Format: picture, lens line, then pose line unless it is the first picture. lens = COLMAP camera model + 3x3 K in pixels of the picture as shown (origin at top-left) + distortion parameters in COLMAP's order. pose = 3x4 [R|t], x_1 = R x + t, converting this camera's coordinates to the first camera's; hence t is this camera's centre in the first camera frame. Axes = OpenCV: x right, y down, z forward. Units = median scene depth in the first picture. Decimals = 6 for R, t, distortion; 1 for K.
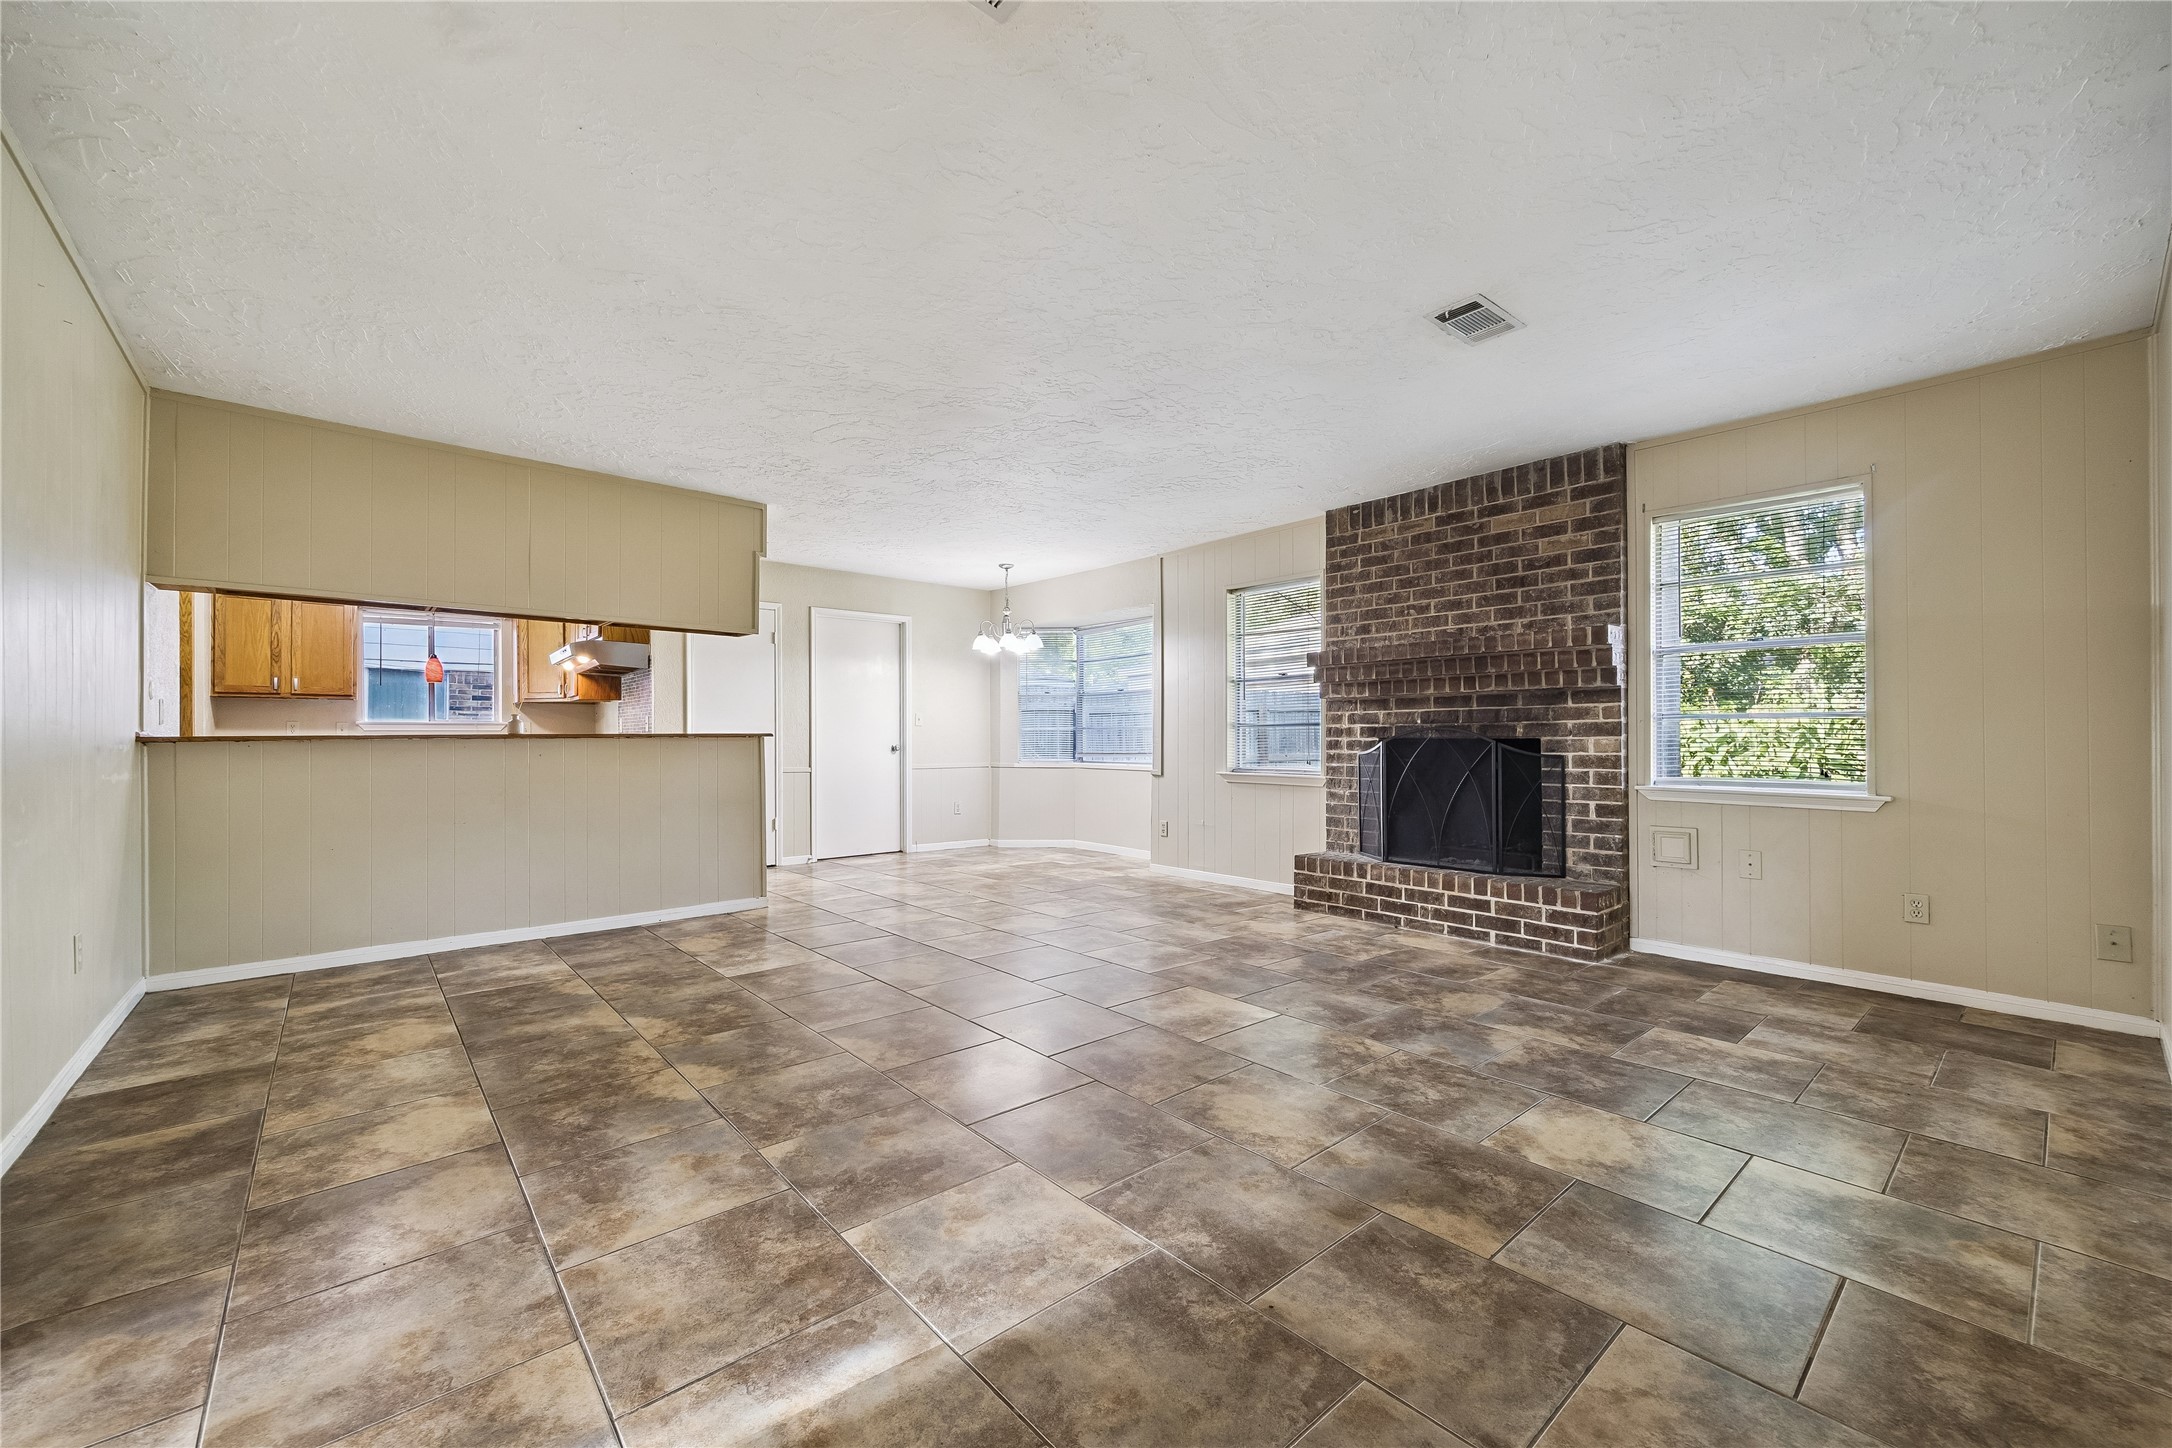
lens RADIAL K [[858.0, 0, 1086.0], [0, 858.0, 724.0], [0, 0, 1]] dist [-0.000258, 0.000067]
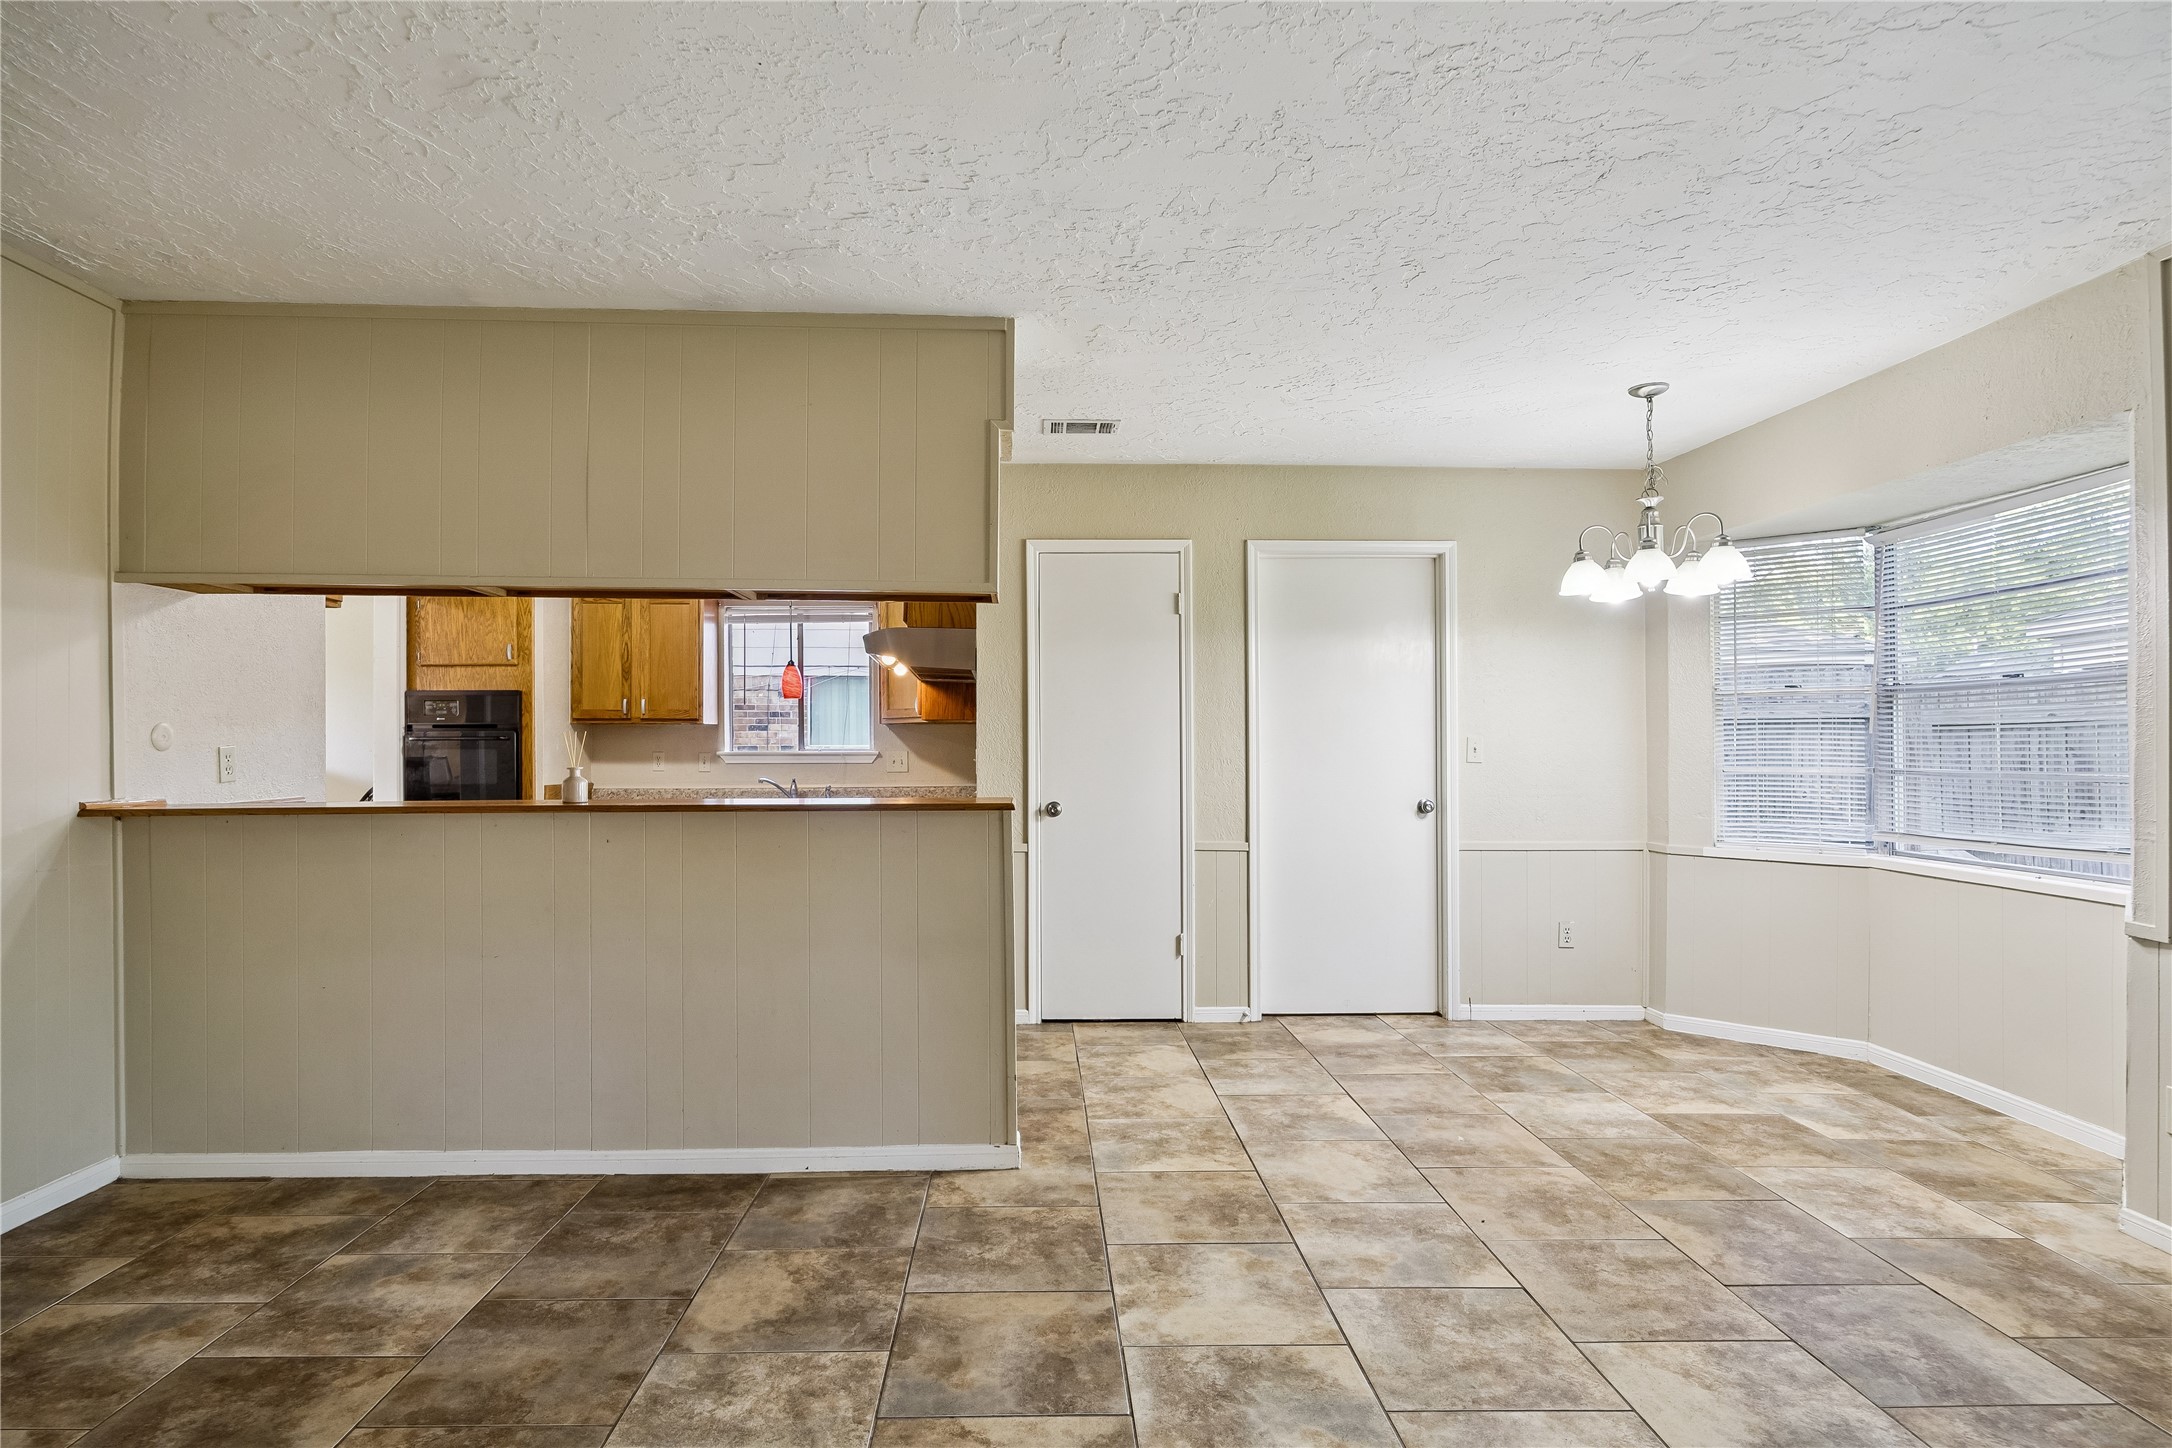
lens RADIAL K [[1093.6, 0, 1080.0], [0, 1093.6, 730.5], [0, 0, 1]] dist [-0.008910, -0.000034]
pose [[0.774272, -0.003060, -0.632846, 0.028040], [0.007844, 0.999958, 0.004762, -0.022983], [0.632805, -0.008651, 0.774263, 0.414506]]
